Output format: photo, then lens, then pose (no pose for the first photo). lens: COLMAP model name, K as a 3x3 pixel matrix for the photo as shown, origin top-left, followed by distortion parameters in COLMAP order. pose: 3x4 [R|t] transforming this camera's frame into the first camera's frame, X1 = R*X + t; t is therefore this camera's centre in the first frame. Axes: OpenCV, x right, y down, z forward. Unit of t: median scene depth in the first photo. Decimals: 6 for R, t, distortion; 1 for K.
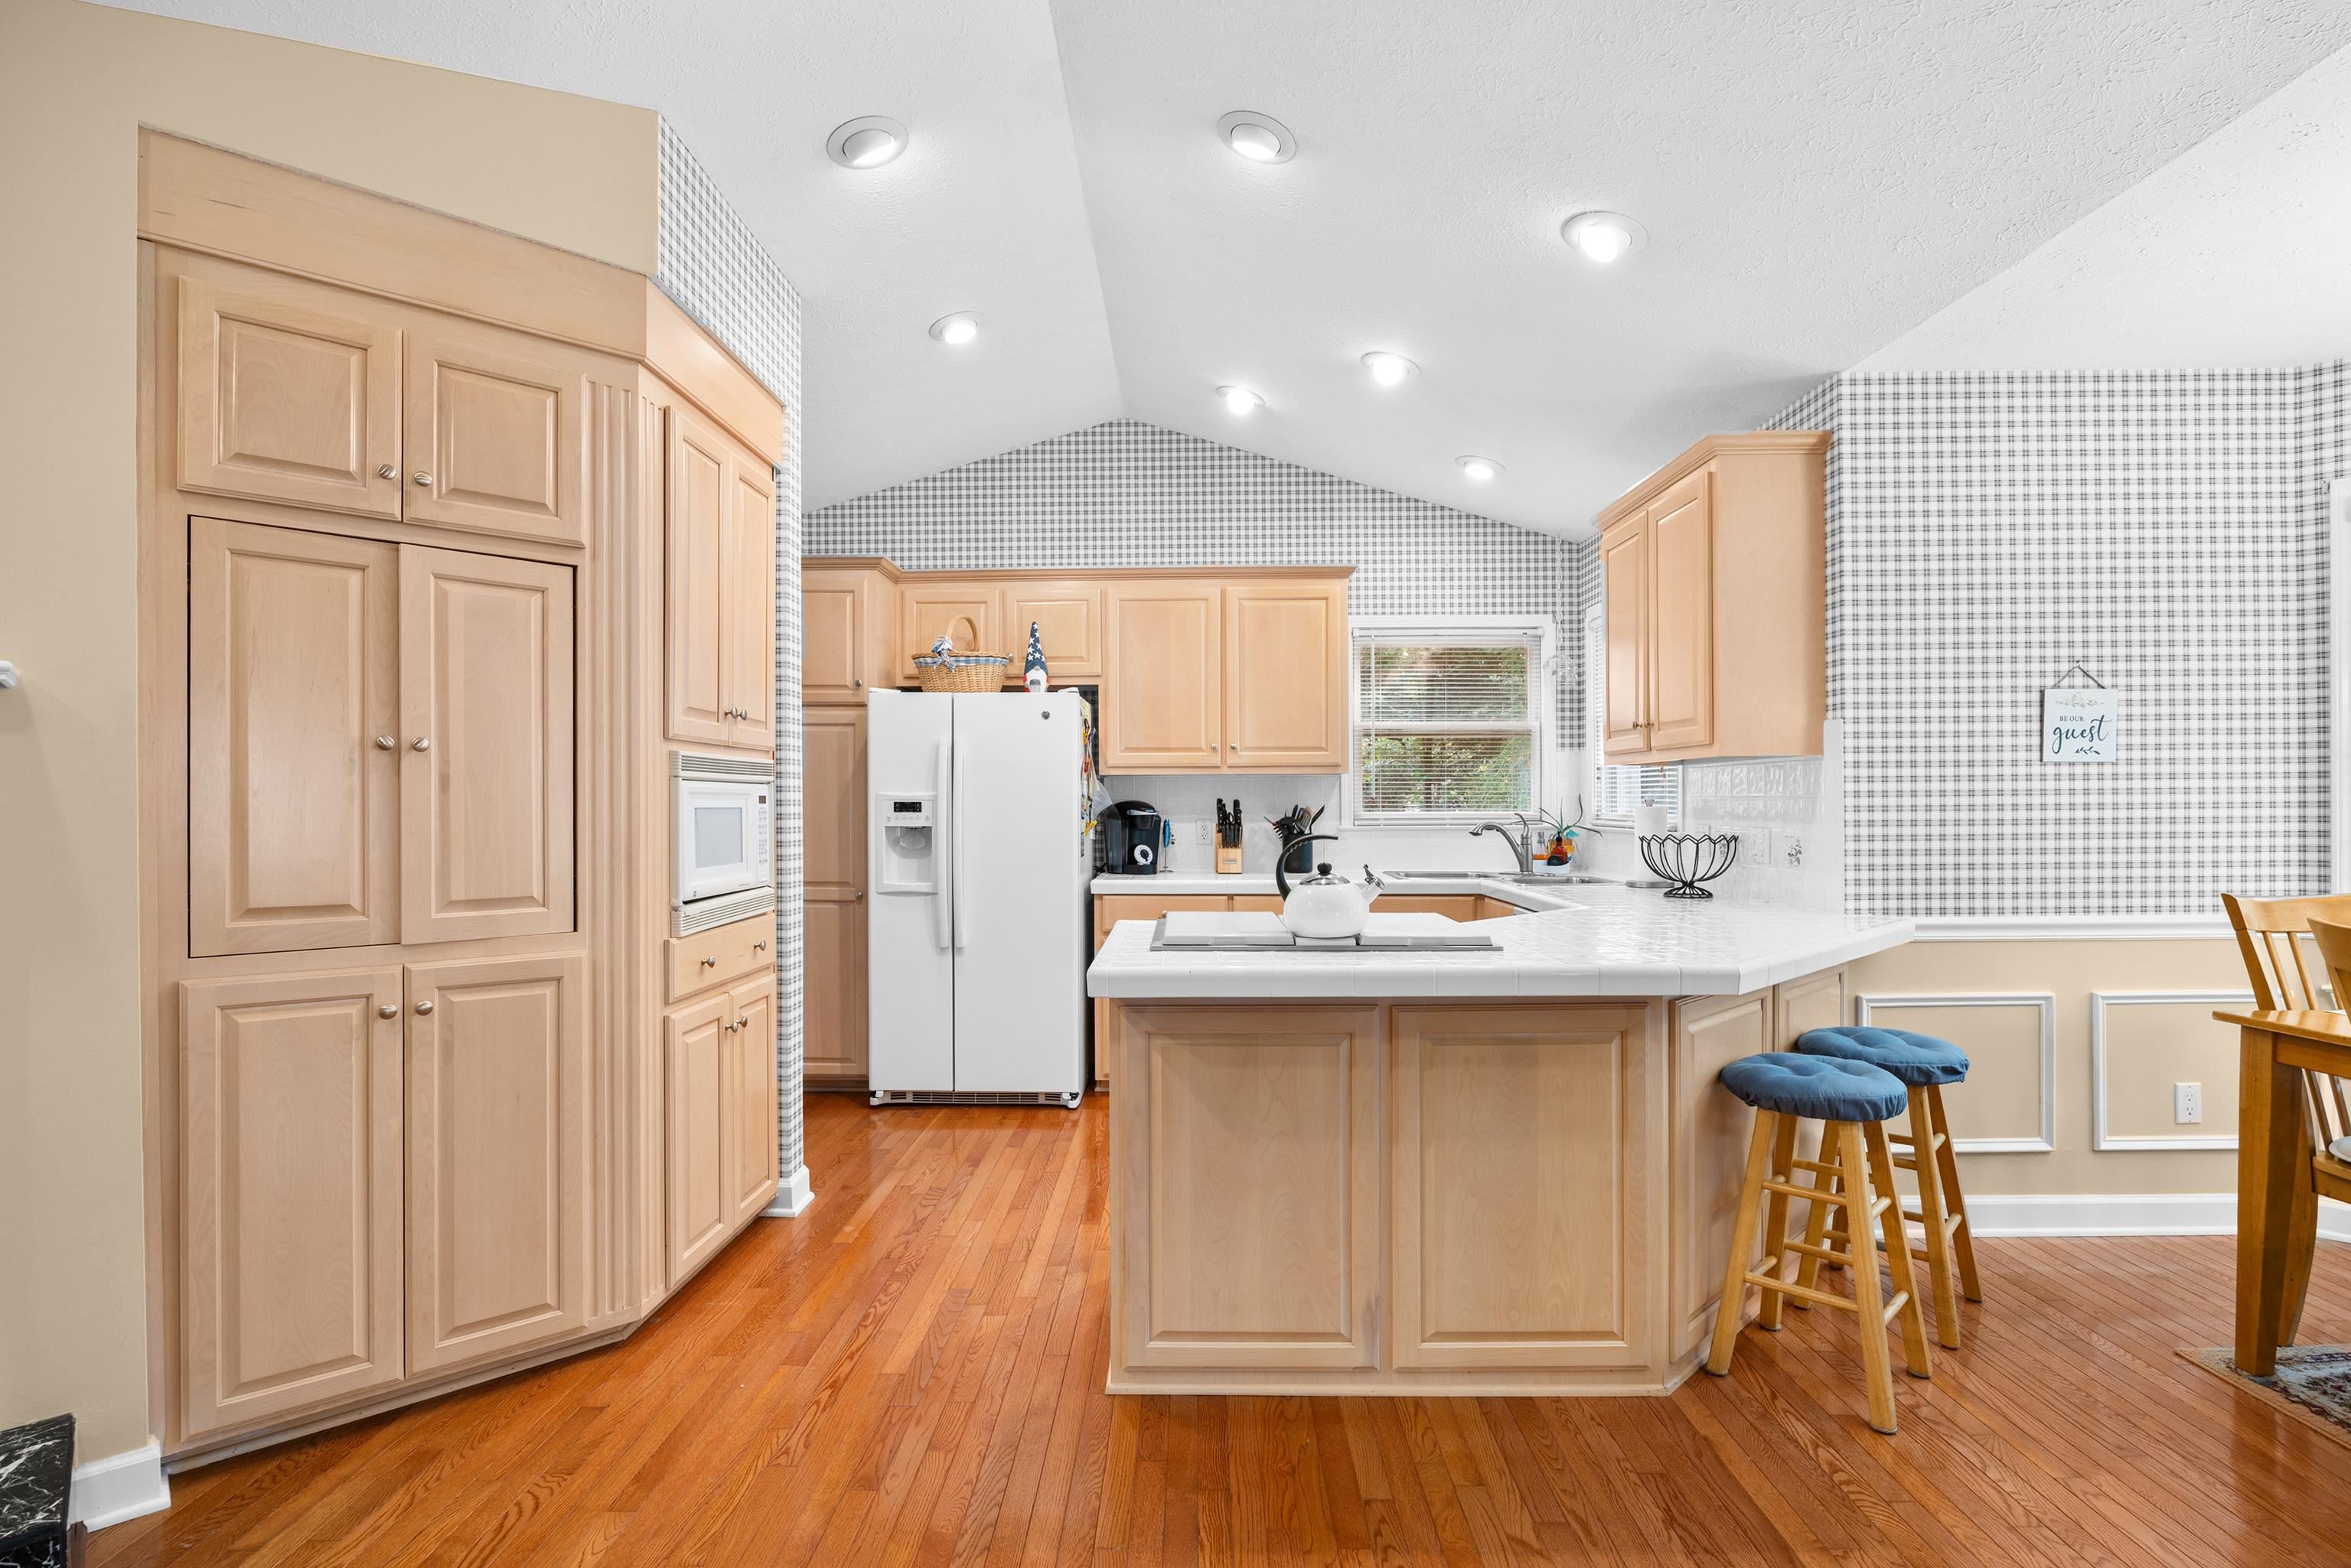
lens RADIAL K [[1121.3, 0, 1167.3], [0, 1121.3, 807.3], [0, 0, 1]] dist [-0.008934, -0.001009]
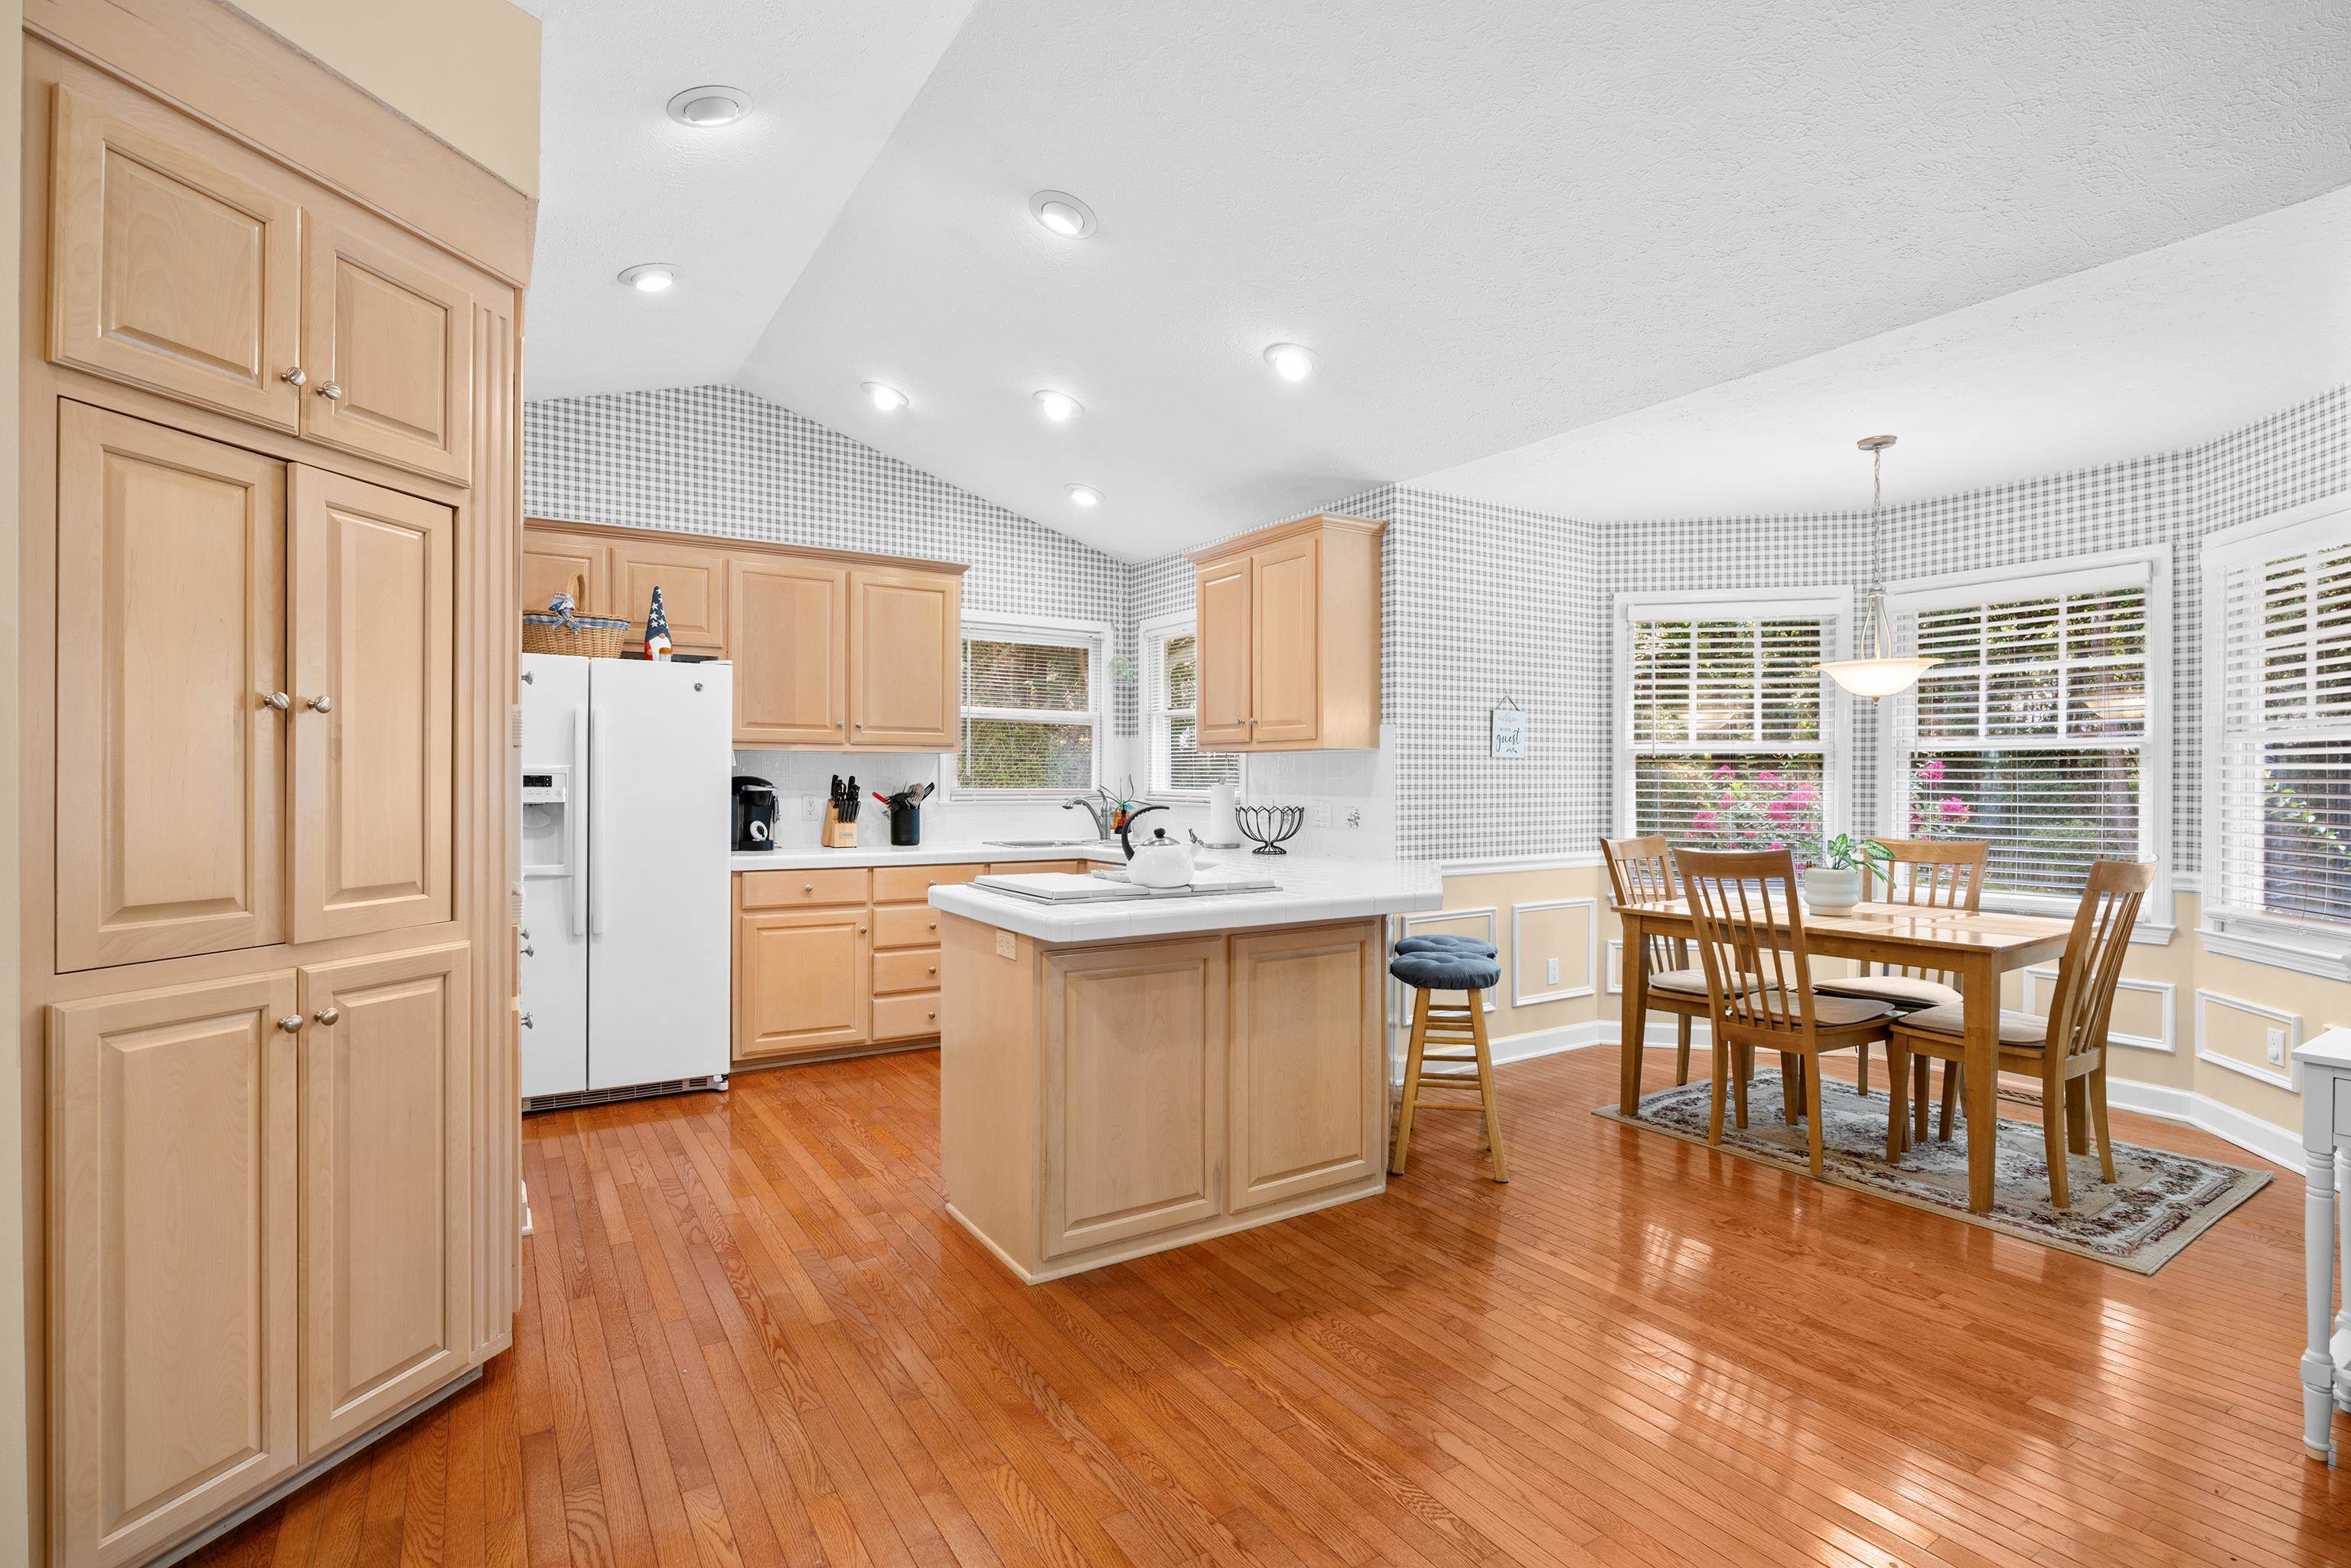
lens RADIAL K [[1121.3, 0, 1175.5], [0, 1121.3, 780.6], [0, 0, 1]] dist [-0.008934, -0.001009]
pose [[0.831516, 0.006650, 0.555461, -0.433185], [-0.004540, 0.999976, -0.005175, 0.002040], [-0.555482, 0.001782, 0.831526, -0.041496]]
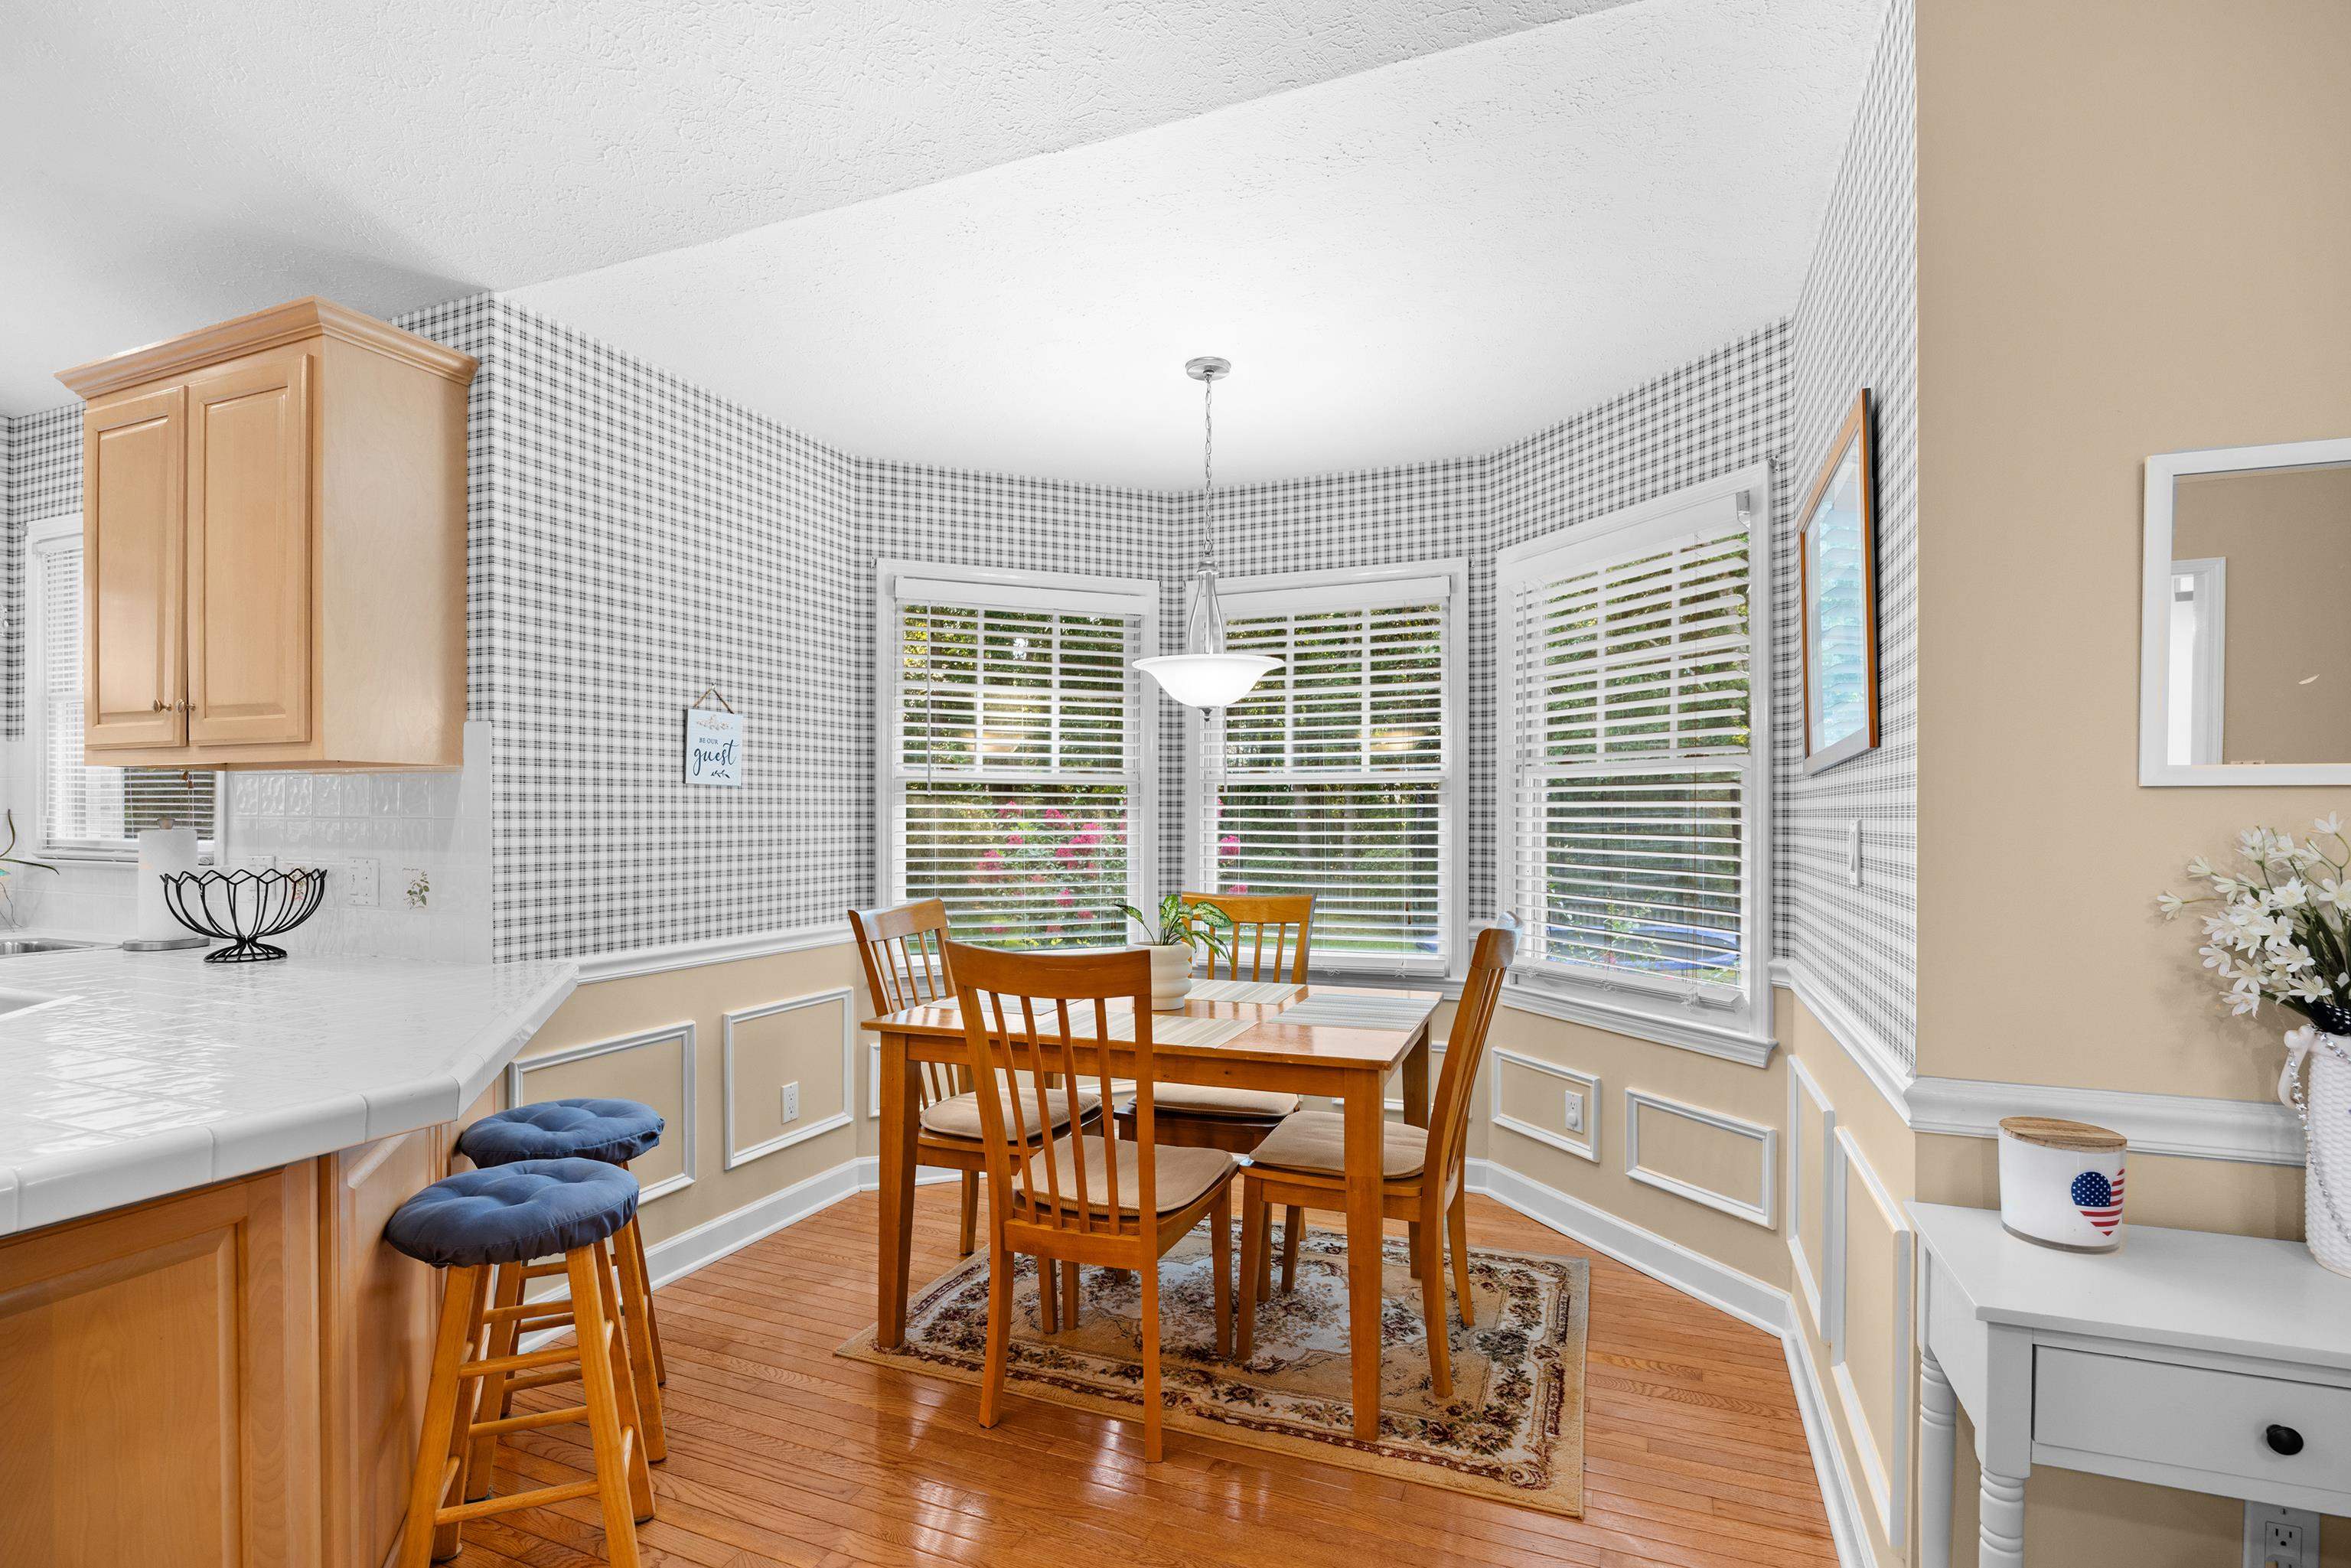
lens RADIAL K [[1121.3, 0, 1169.1], [0, 1121.3, 817.6], [0, 0, 1]] dist [-0.008934, -0.001009]
pose [[0.366857, 0.005094, 0.930263, 0.035015], [0.000685, 0.999983, -0.005746, -0.005001], [-0.930277, 0.002745, 0.366848, 0.251968]]
